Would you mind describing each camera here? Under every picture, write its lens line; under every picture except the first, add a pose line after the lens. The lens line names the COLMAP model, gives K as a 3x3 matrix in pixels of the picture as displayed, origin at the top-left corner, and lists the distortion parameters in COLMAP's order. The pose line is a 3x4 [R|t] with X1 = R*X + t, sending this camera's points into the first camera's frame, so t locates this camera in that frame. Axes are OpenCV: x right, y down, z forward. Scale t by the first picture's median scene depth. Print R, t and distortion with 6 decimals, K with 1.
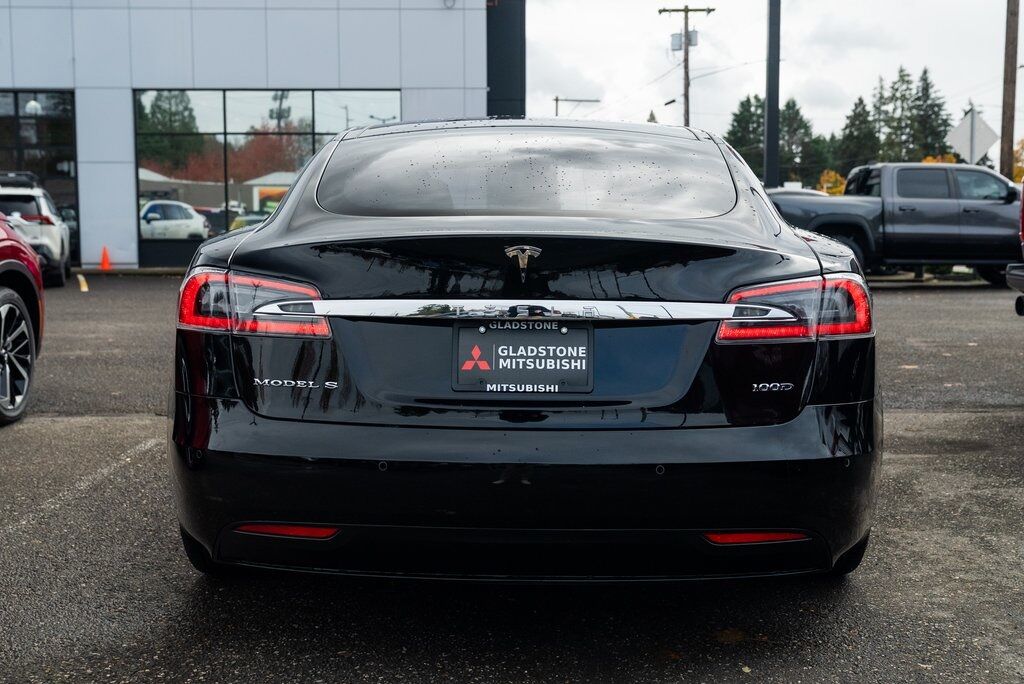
lens RADIAL K [[1186.2, 0, 512.0], [0, 1186.2, 342.0], [0, 0, 1]] dist [0.018422, 0.009133]
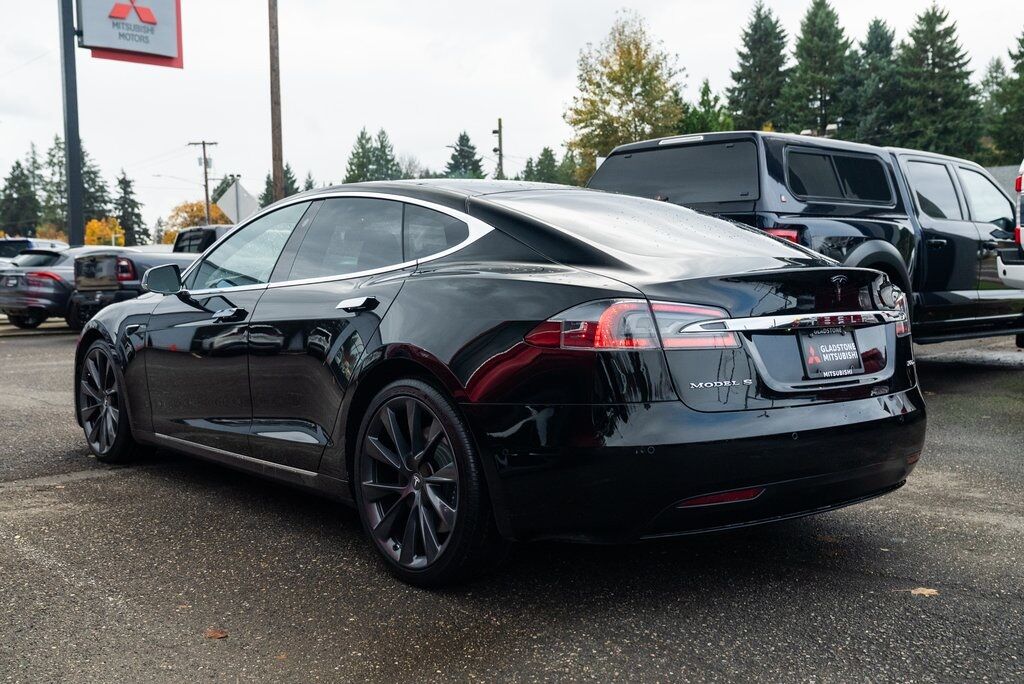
lens RADIAL K [[1097.3, 0, 512.0], [0, 1097.3, 342.0], [0, 0, 1]] dist [0.009182, 0.019468]
pose [[0.747747, -0.052813, 0.661880, -0.856821], [0.082002, 0.996546, -0.013123, -0.010297], [-0.658900, 0.064088, 0.749495, 0.184287]]
